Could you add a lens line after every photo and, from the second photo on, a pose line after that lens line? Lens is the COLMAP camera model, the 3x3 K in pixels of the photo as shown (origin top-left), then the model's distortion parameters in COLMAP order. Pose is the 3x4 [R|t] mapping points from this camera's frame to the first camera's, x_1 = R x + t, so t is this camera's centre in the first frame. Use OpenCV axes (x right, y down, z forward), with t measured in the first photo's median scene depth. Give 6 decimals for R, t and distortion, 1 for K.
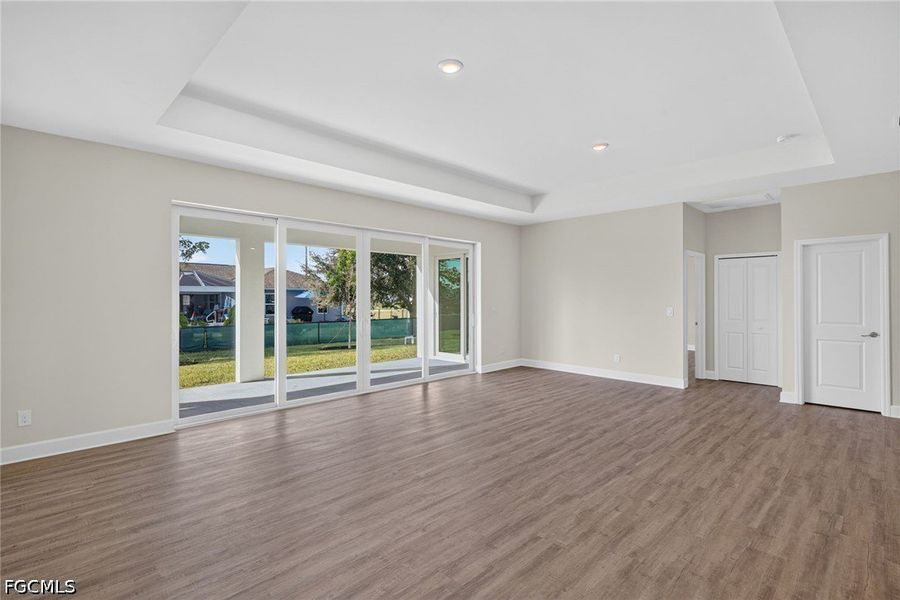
lens RADIAL K [[424.1, 0, 450.8], [0, 424.1, 299.8], [0, 0, 1]] dist [0.005719, 0.000663]
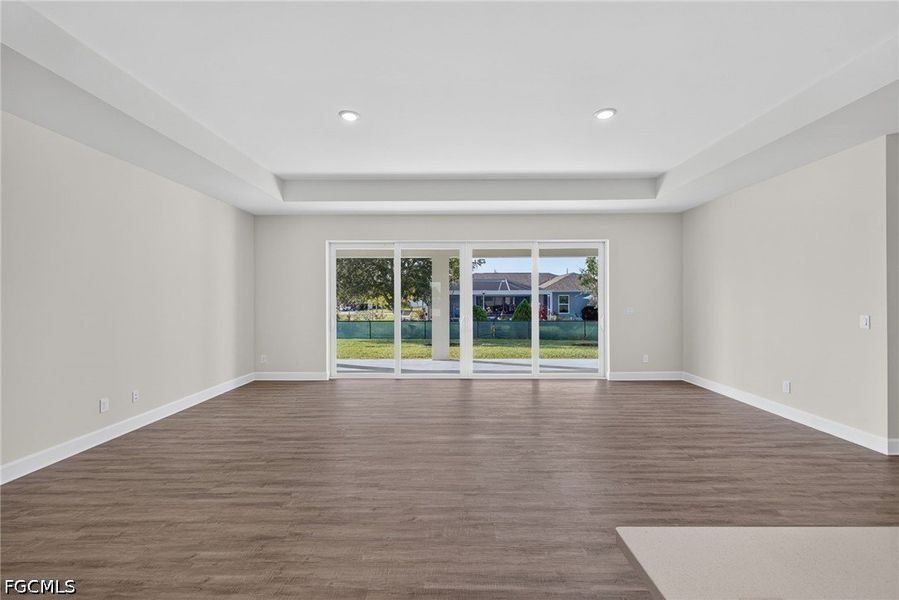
lens RADIAL K [[371.8, 0, 449.6], [0, 371.8, 301.8], [0, 0, 1]] dist [0.003233, -0.000571]
pose [[0.711906, 0.005726, -0.702251, 0.427622], [-0.003882, 0.999984, 0.004219, -0.001245], [0.702264, -0.000277, 0.711917, 0.185468]]
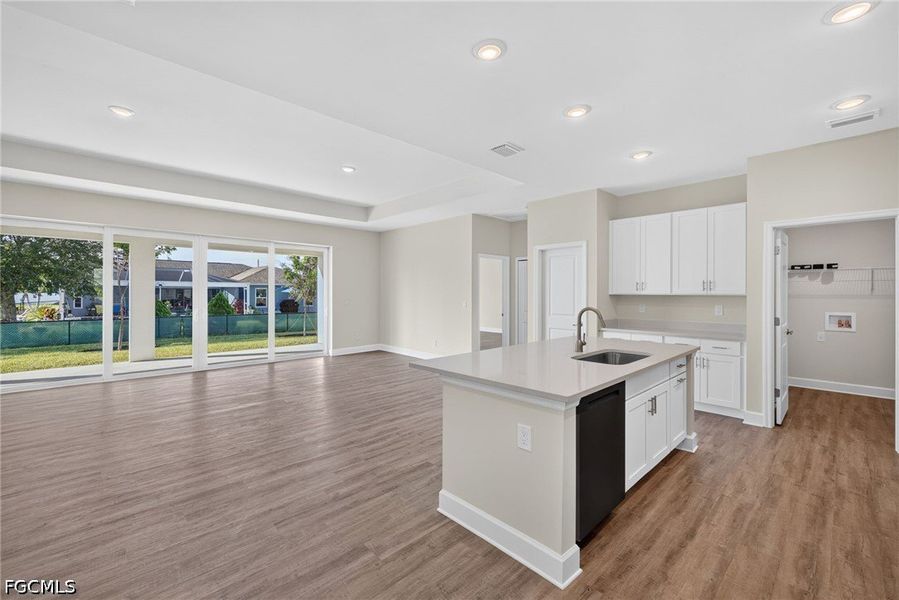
lens RADIAL K [[371.8, 0, 439.2], [0, 371.8, 285.8], [0, 0, 1]] dist [0.003233, -0.000571]
pose [[0.999831, 0.005072, -0.017672, 0.422837], [-0.005512, 0.999674, -0.024942, 0.001015], [0.017539, 0.025036, 0.999533, -0.049414]]
